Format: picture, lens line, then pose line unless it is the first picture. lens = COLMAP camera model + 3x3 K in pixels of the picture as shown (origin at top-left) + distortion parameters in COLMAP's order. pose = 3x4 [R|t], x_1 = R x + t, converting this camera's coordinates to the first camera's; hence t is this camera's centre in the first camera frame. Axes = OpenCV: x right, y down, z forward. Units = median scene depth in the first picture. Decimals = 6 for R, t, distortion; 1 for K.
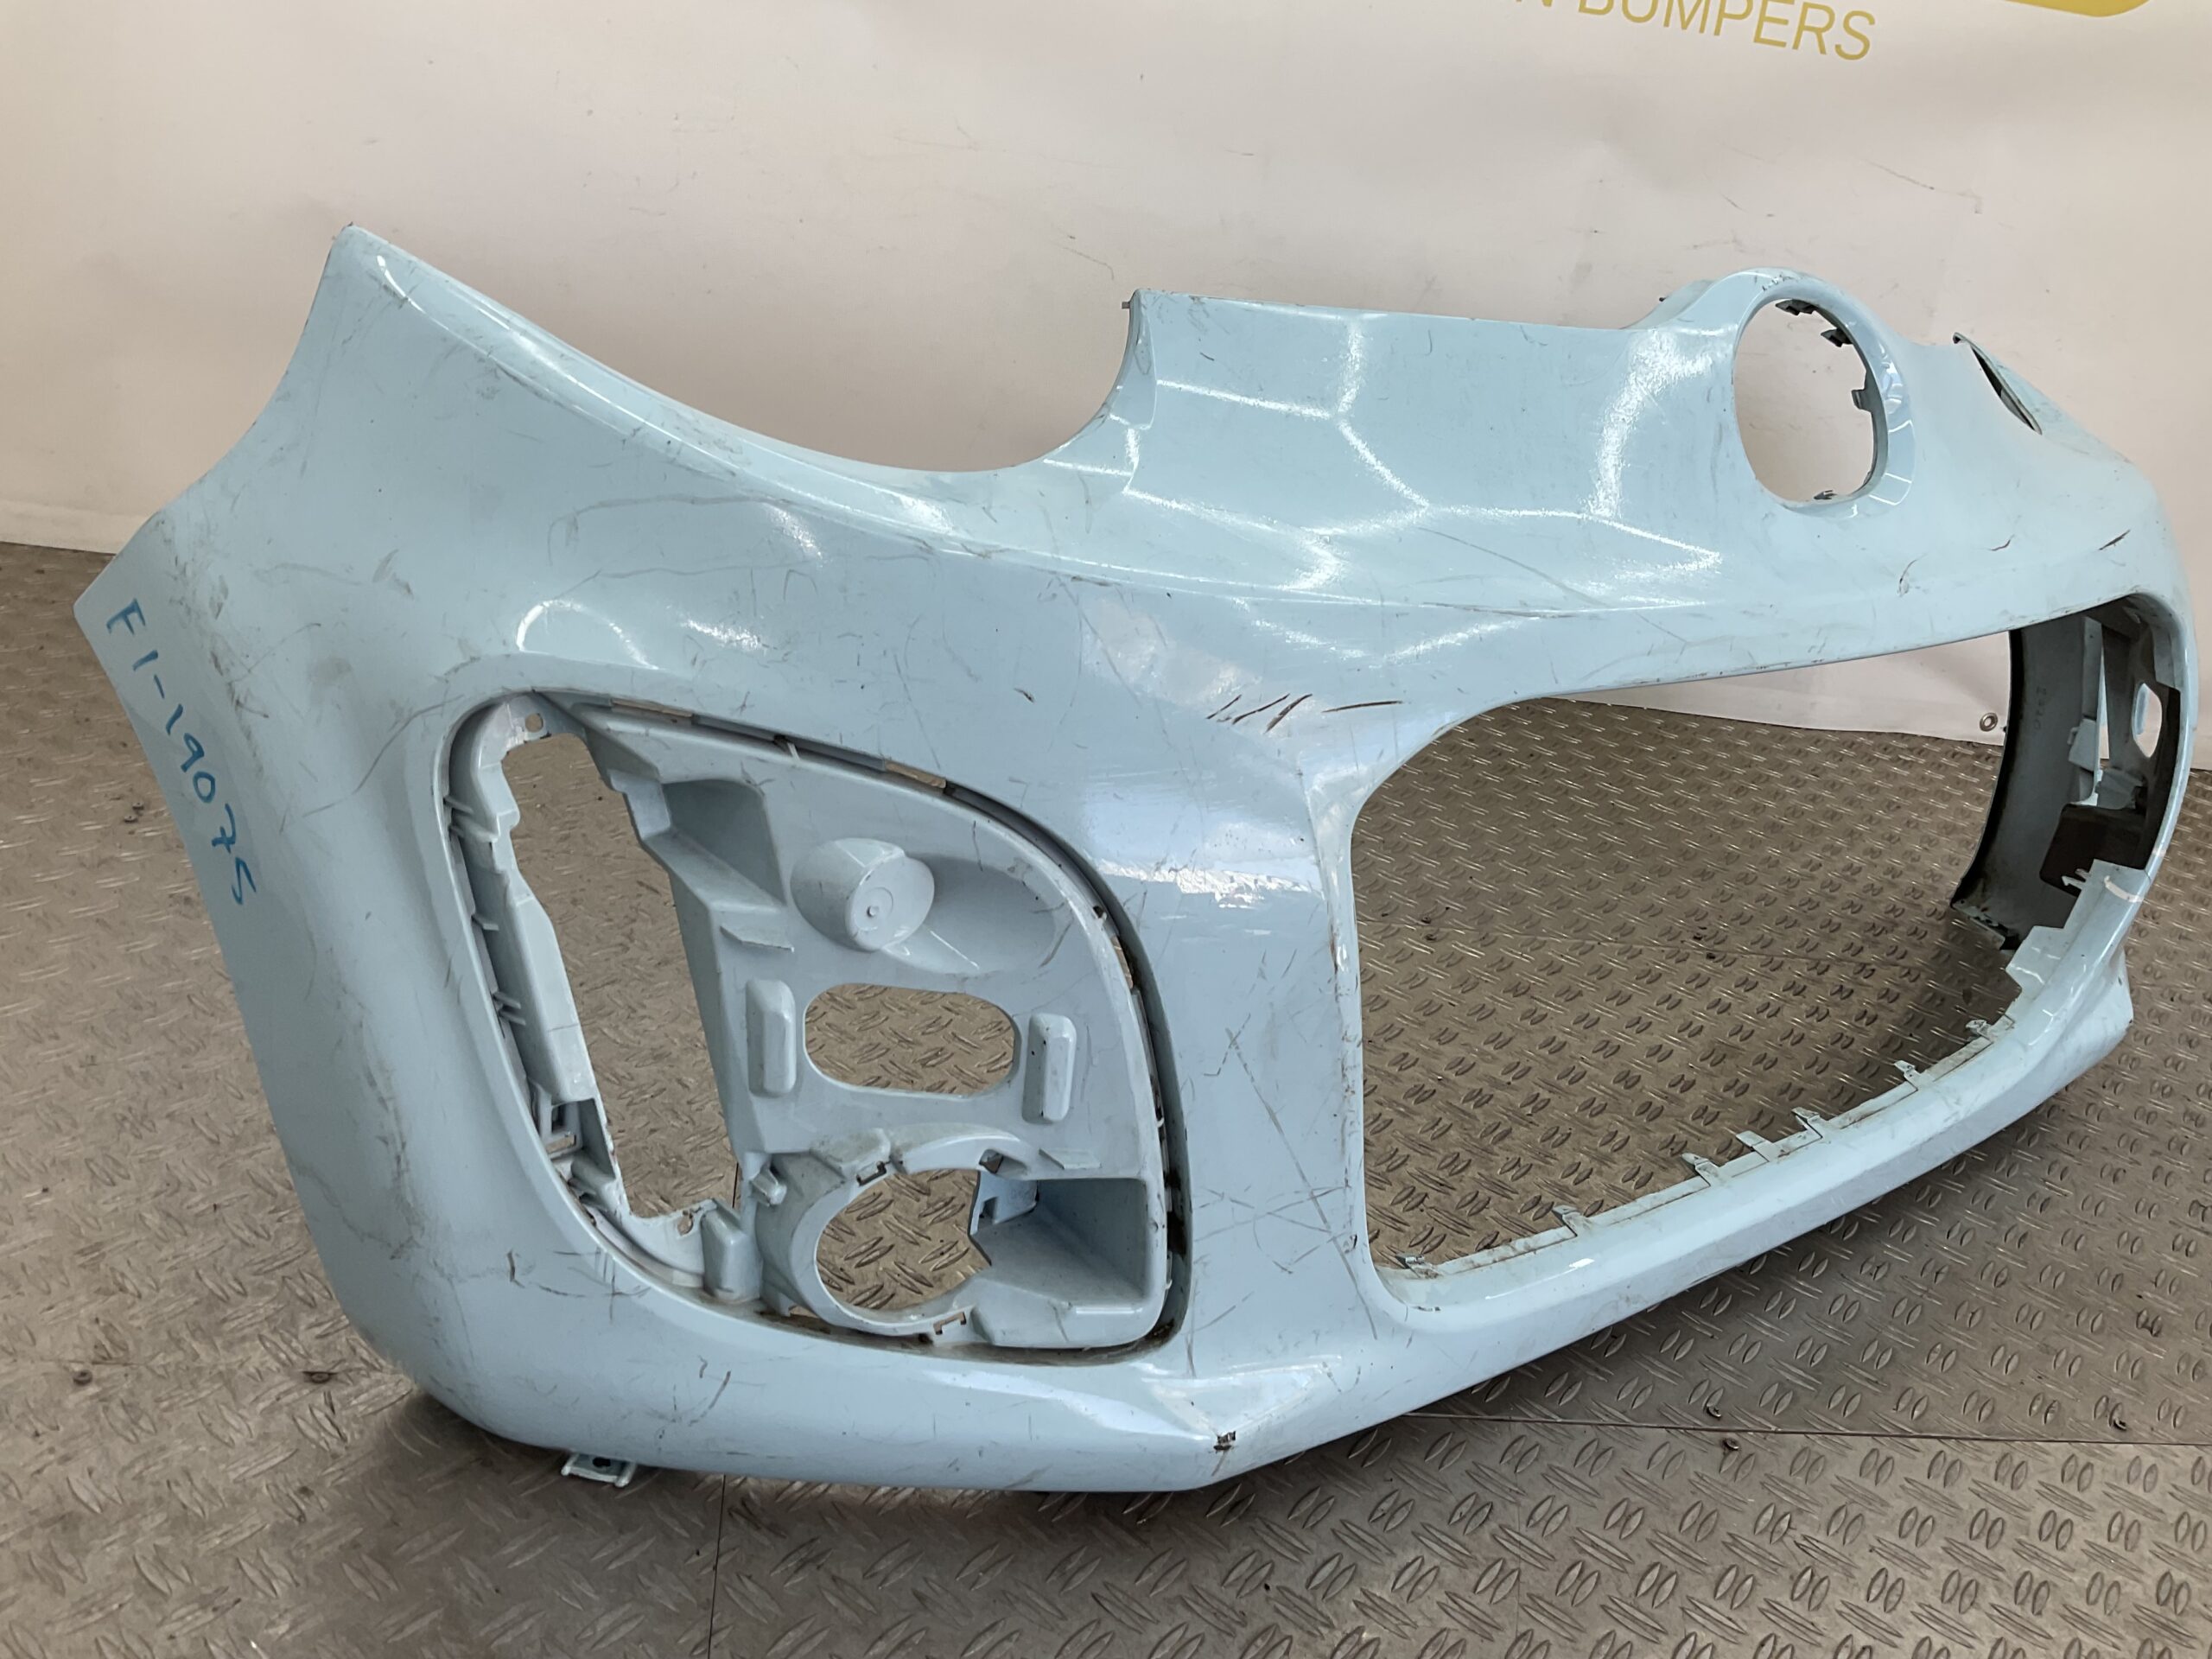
lens RADIAL K [[1846.9, 0, 1096.9], [0, 1846.9, 826.8], [0, 0, 1]] dist [0.083664, -0.139144]
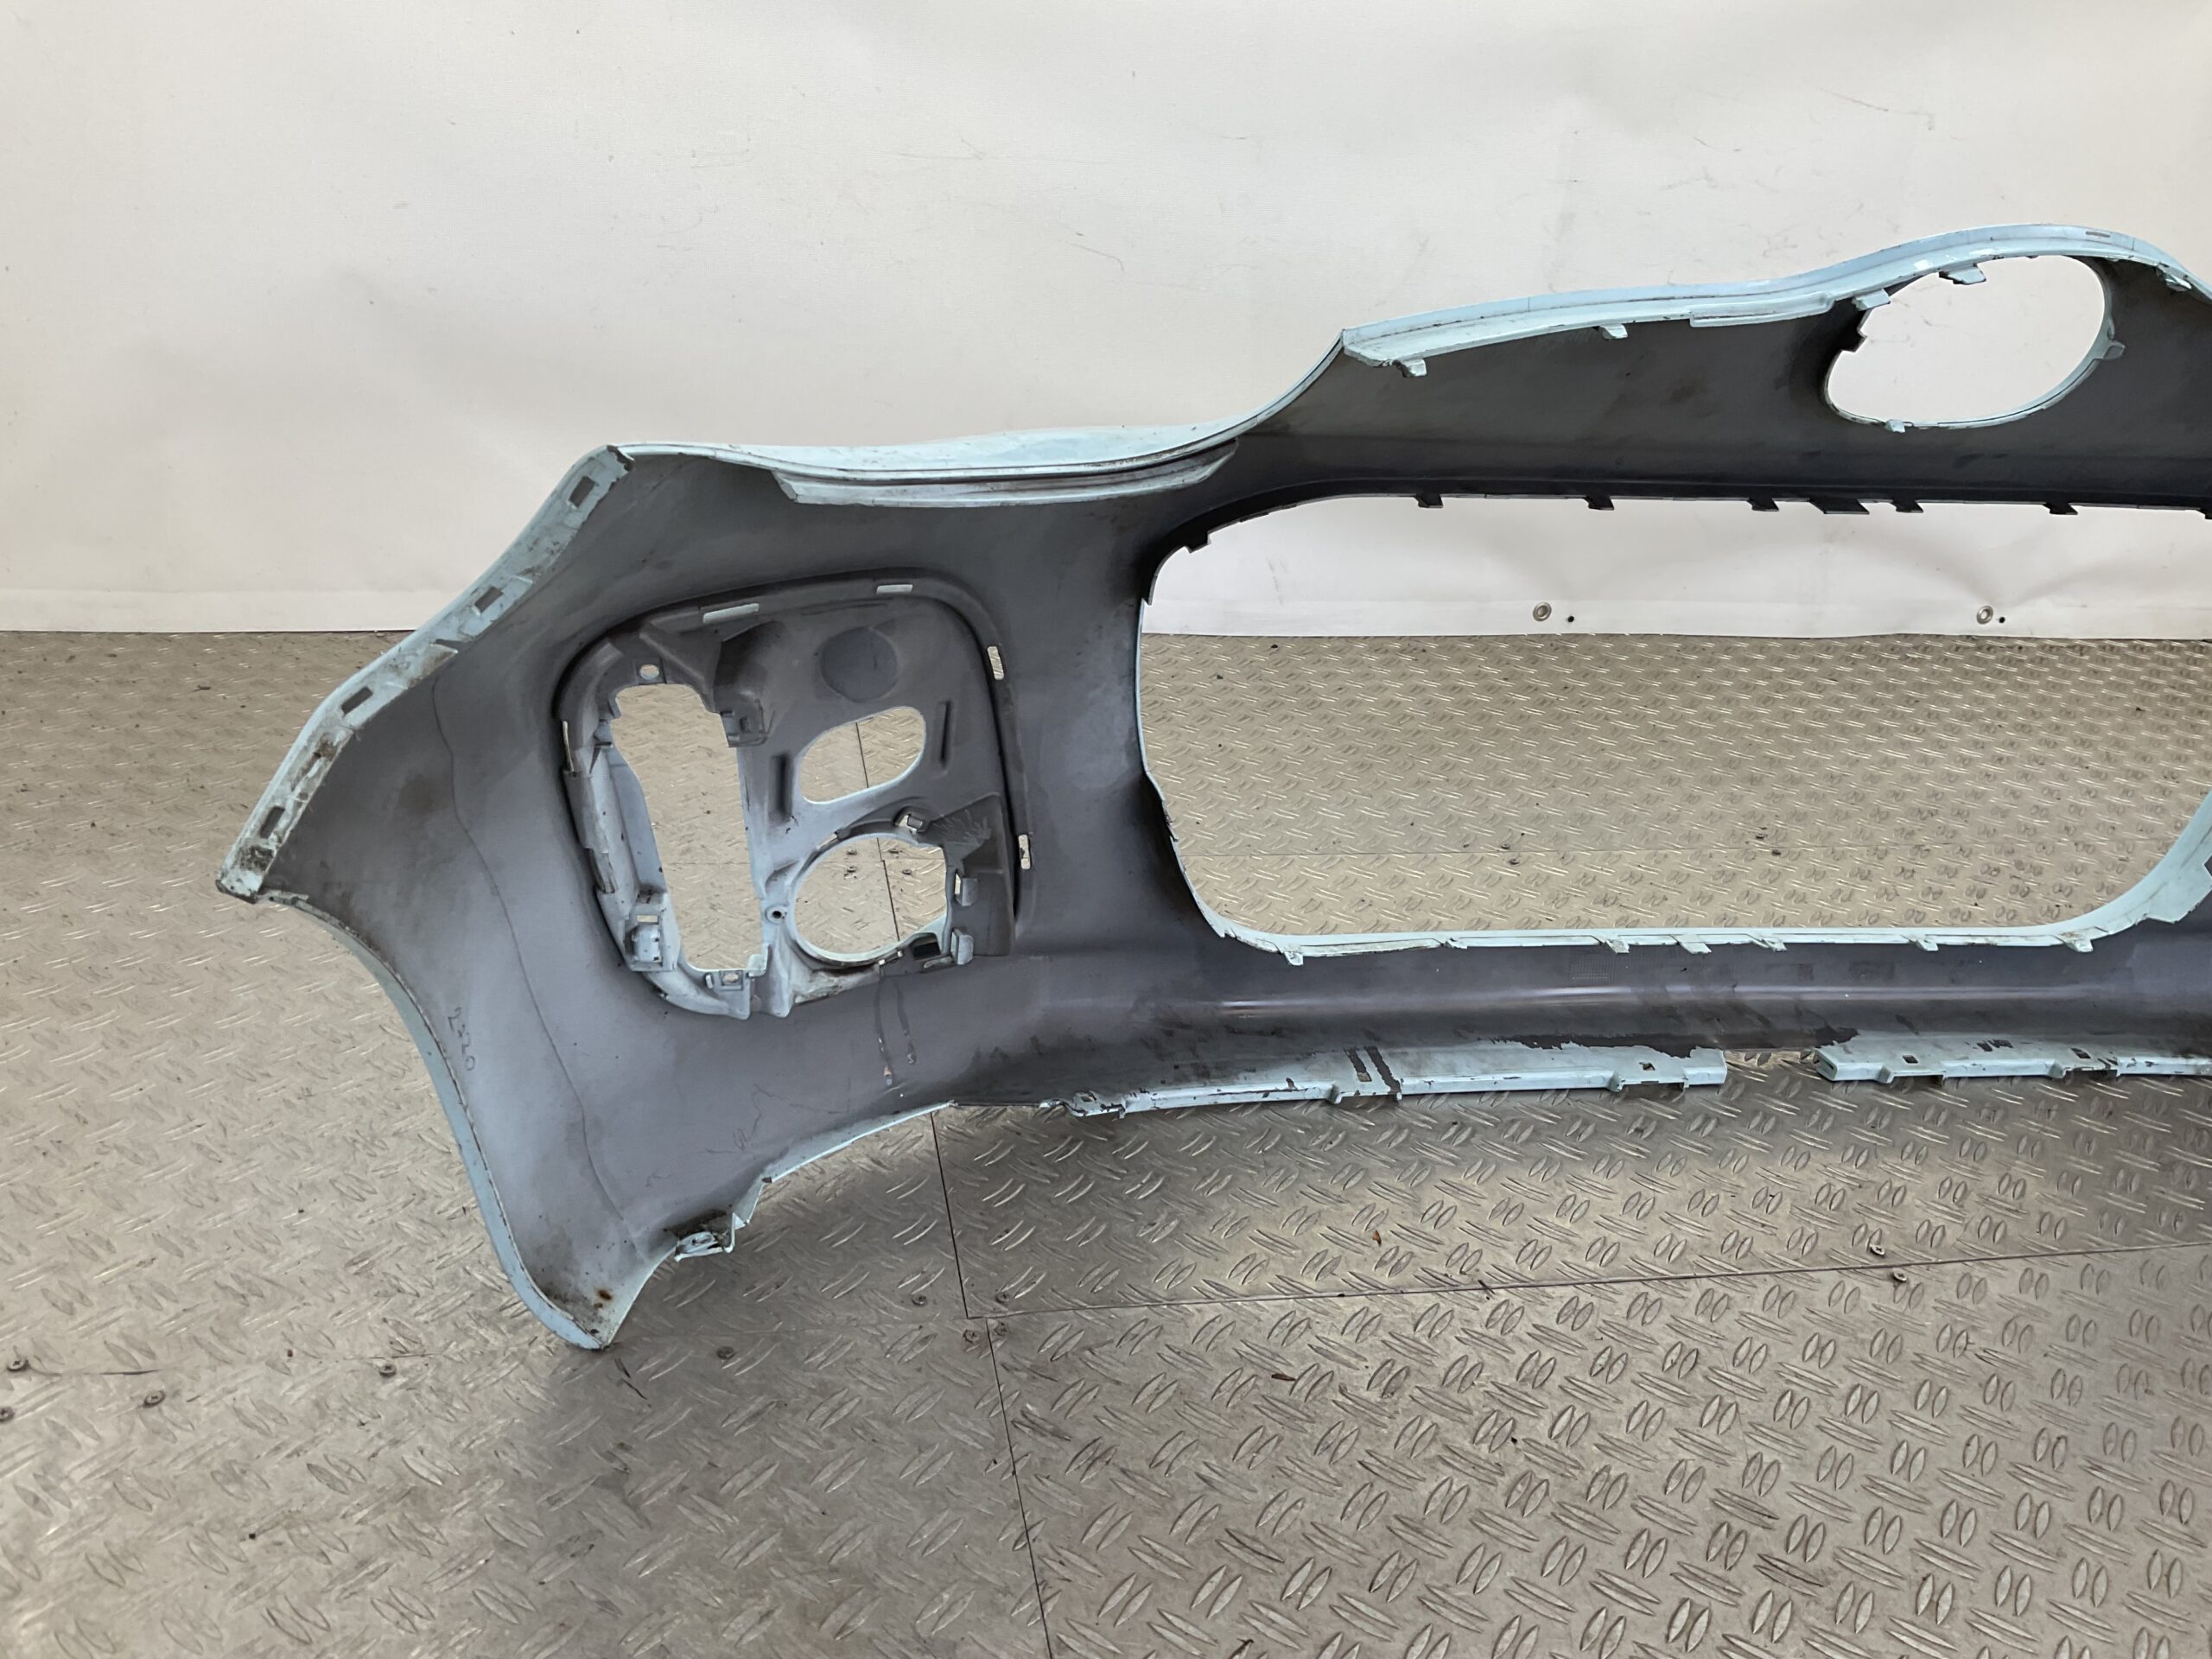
lens RADIAL K [[1846.9, 0, 1097.9], [0, 1846.9, 833.5], [0, 0, 1]] dist [0.083664, -0.139144]
pose [[0.994072, -0.105008, 0.028173, -0.139559], [0.105087, 0.994462, -0.001337, 0.035785], [-0.027876, 0.004290, 0.999602, -0.067880]]
